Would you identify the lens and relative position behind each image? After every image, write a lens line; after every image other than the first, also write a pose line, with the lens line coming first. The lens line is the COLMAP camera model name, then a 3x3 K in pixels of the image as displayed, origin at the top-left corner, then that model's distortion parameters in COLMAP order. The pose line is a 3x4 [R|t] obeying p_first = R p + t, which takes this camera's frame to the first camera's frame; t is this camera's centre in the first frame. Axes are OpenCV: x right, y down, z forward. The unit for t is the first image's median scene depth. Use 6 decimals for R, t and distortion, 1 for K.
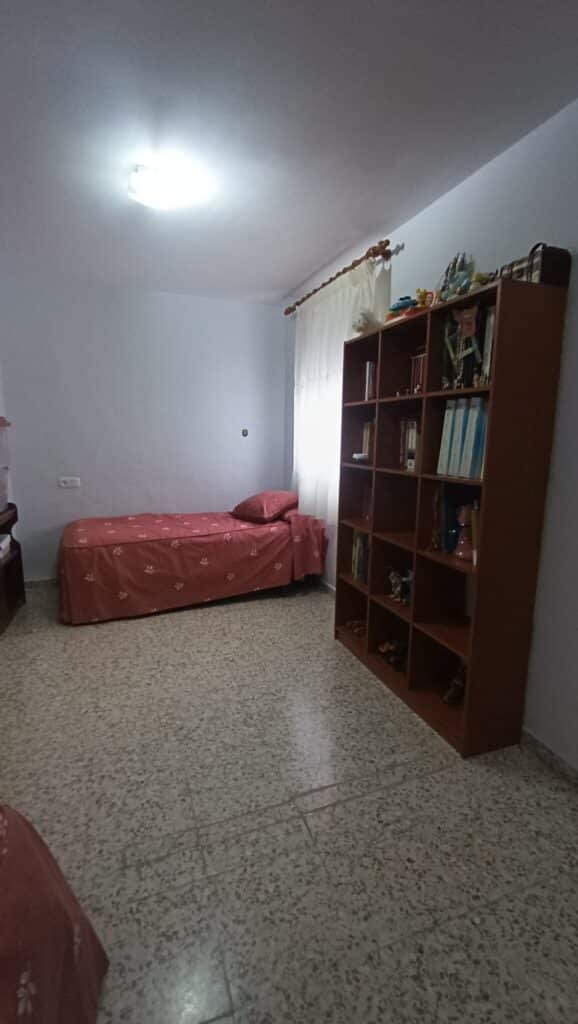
lens RADIAL K [[469.5, 0, 296.2], [0, 469.5, 515.6], [0, 0, 1]] dist [-0.008957, 0.009005]
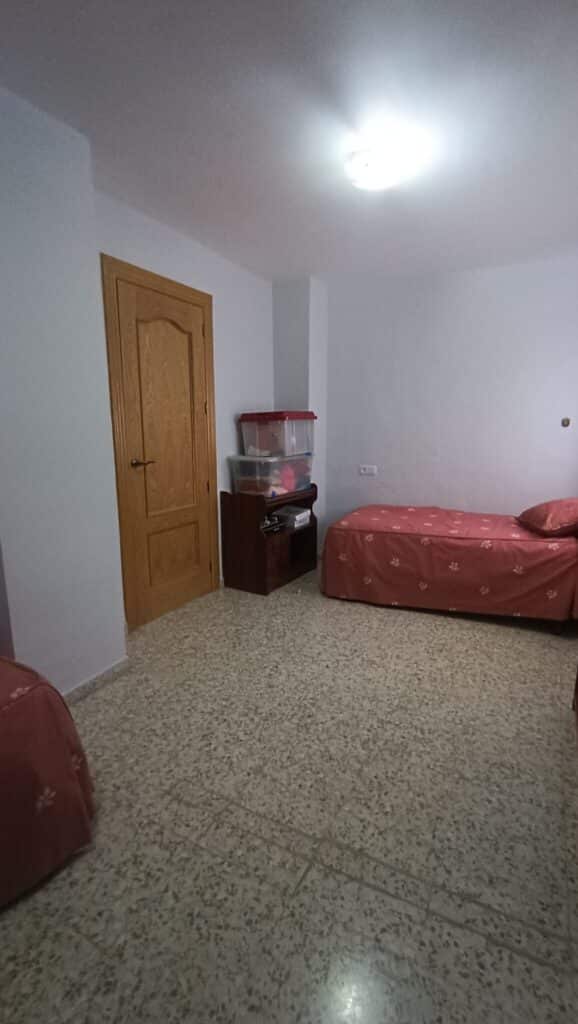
lens RADIAL K [[469.5, 0, 296.2], [0, 469.5, 515.6], [0, 0, 1]] dist [-0.008957, 0.009005]
pose [[0.663417, 0.136342, -0.735724, 0.470063], [-0.124440, 0.989670, 0.071192, -0.046874], [0.737830, 0.044323, 0.673530, 0.312643]]
